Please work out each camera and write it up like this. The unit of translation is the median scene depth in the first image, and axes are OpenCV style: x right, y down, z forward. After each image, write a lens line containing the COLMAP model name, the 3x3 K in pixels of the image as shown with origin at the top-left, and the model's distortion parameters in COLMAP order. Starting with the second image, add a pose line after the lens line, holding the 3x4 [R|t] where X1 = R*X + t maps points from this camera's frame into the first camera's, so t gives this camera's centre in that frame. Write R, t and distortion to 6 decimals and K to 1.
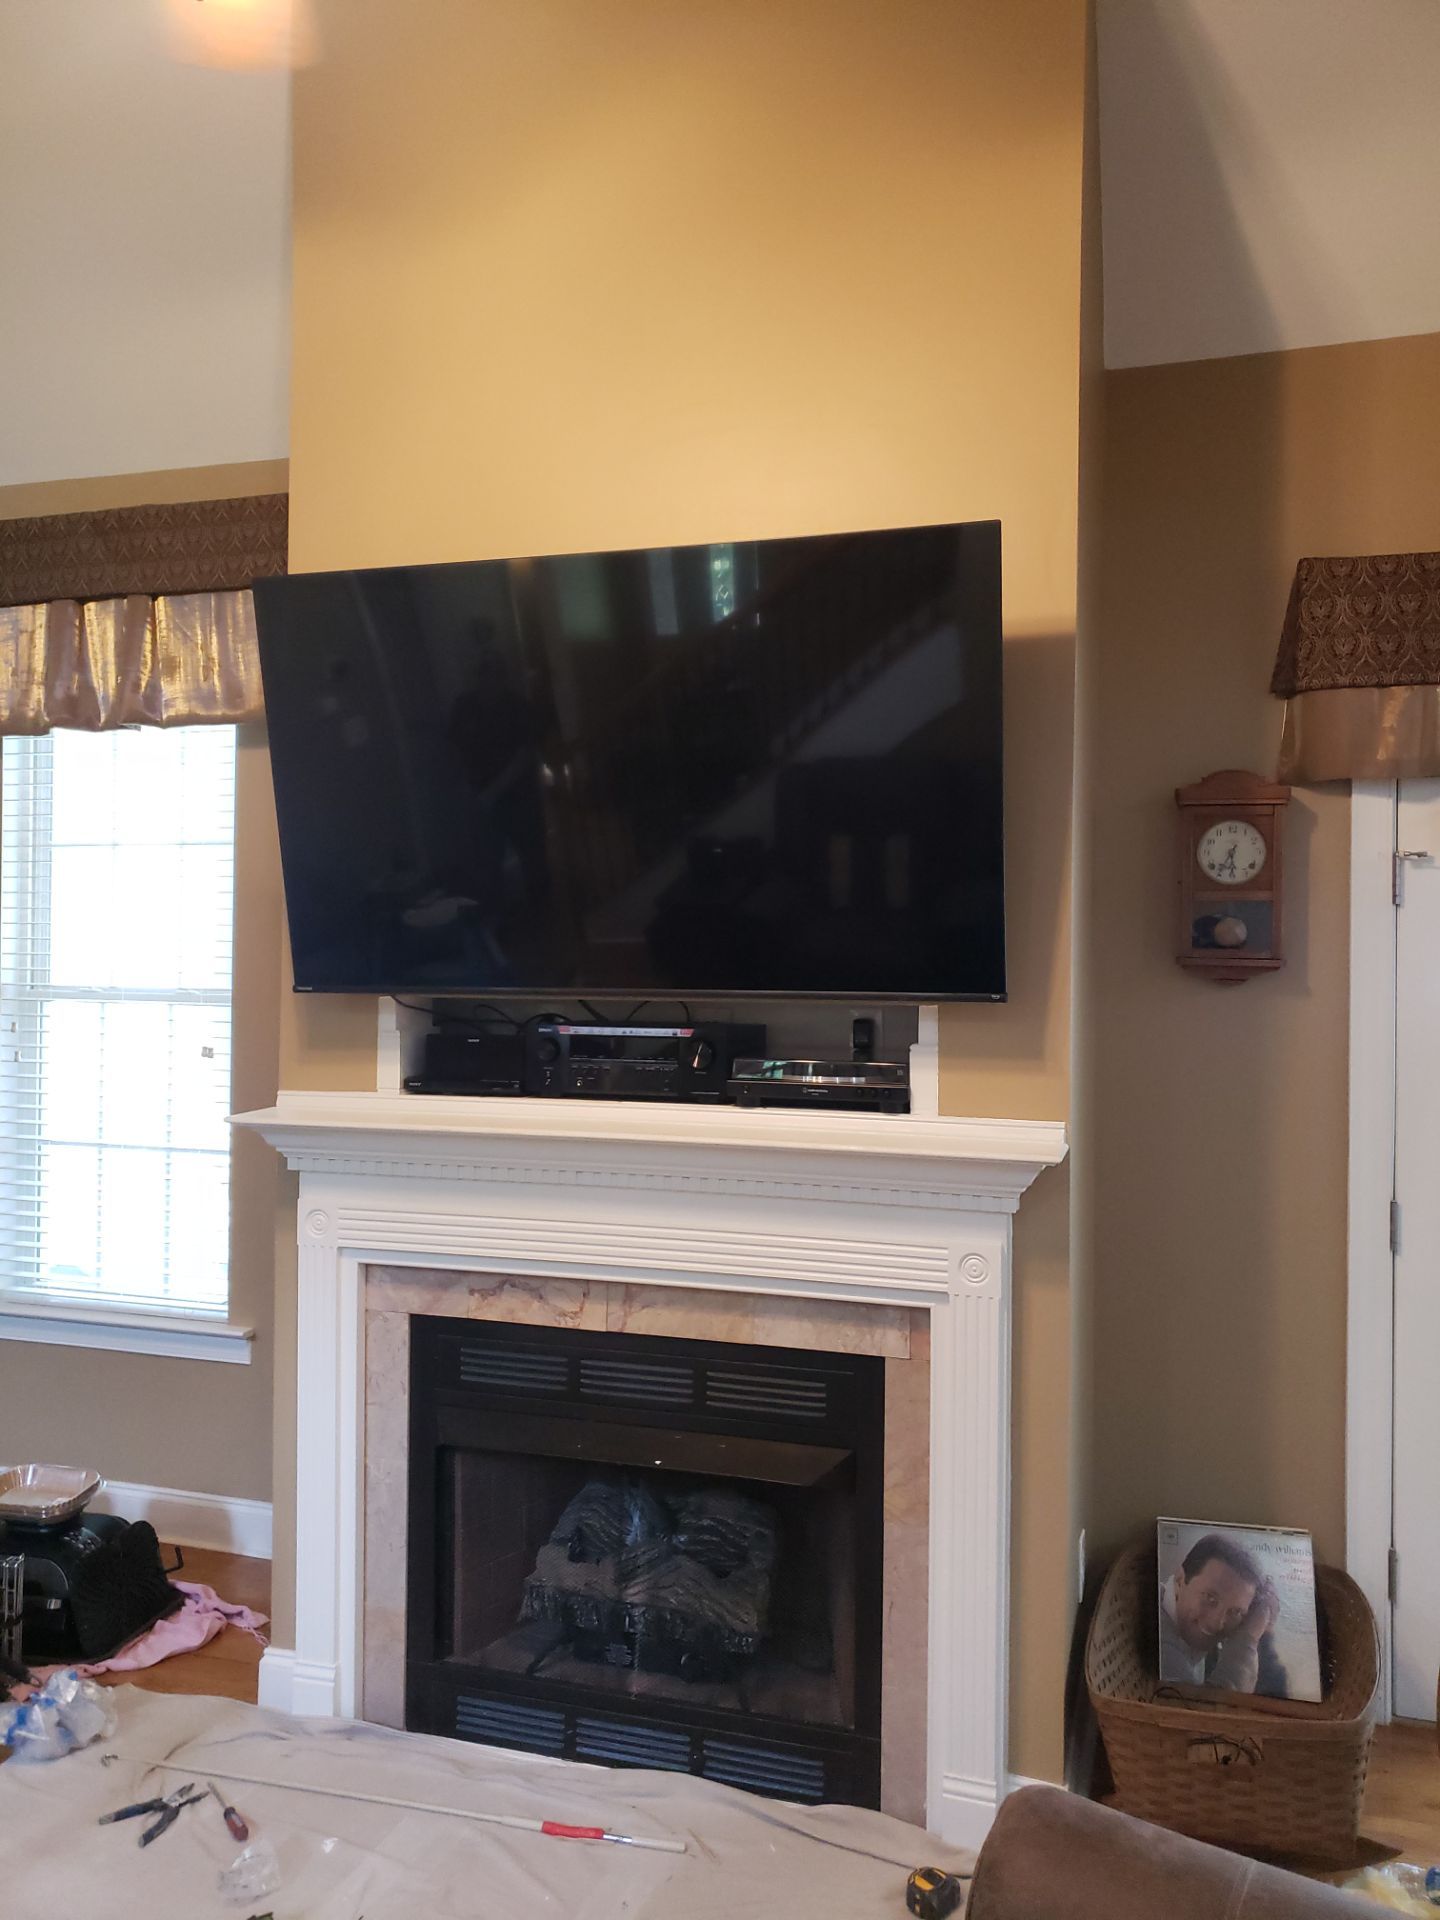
lens RADIAL K [[1512.6, 0, 721.3], [0, 1512.6, 918.1], [0, 0, 1]] dist [0.090457, -0.168837]
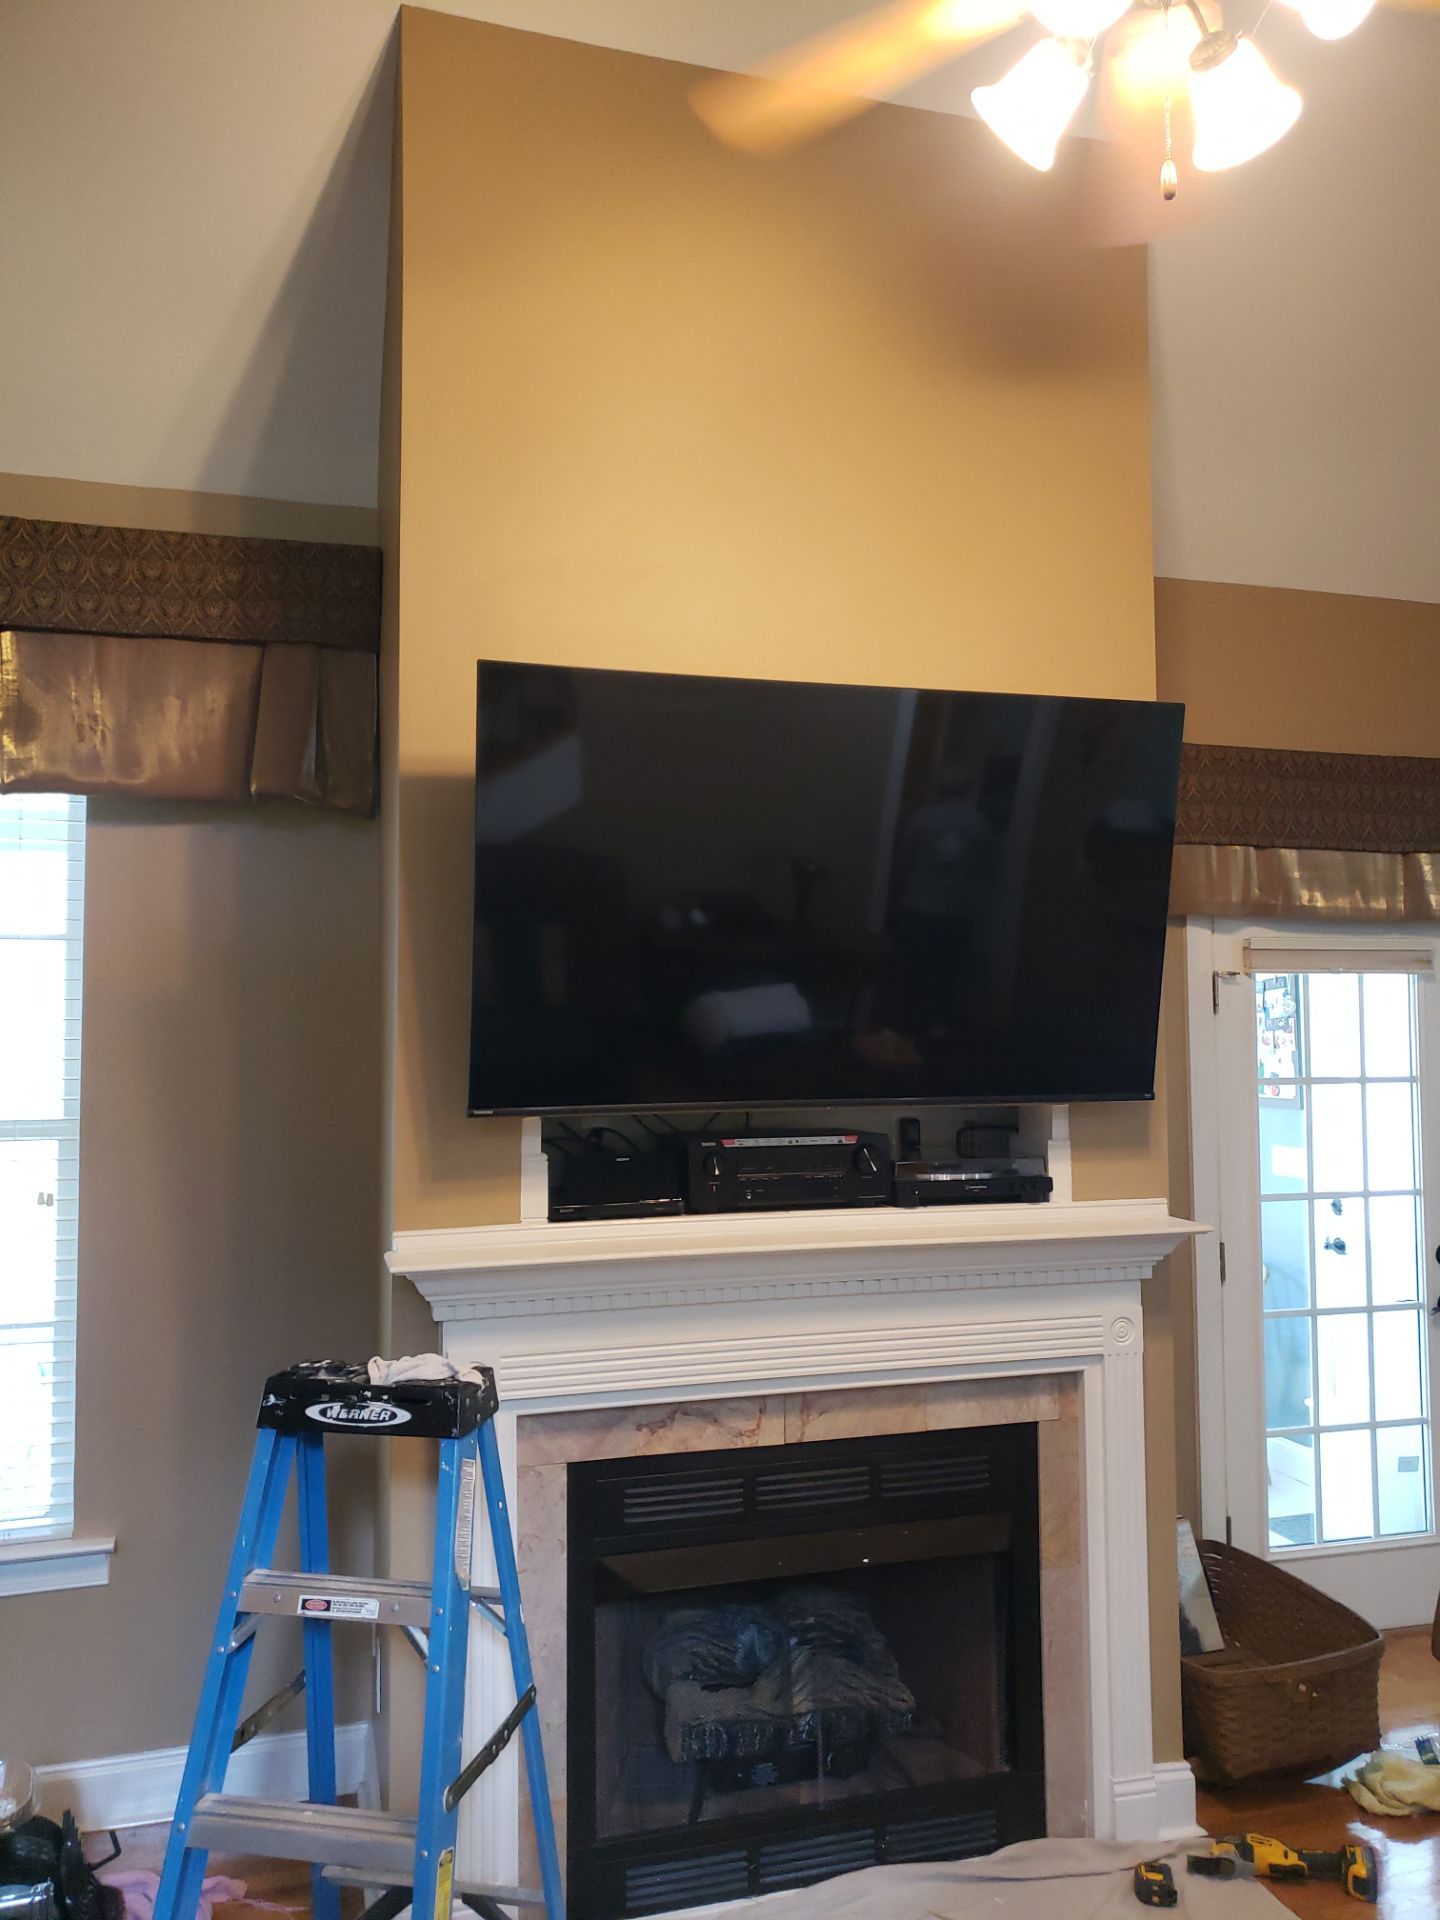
lens RADIAL K [[1522.5, 0, 722.8], [0, 1522.5, 936.9], [0, 0, 1]] dist [0.017770, -0.001587]
pose [[0.815028, 0.025307, 0.578869, -0.694333], [-0.002001, 0.999163, -0.040864, -0.019969], [-0.579419, 0.032147, 0.814396, 0.196644]]
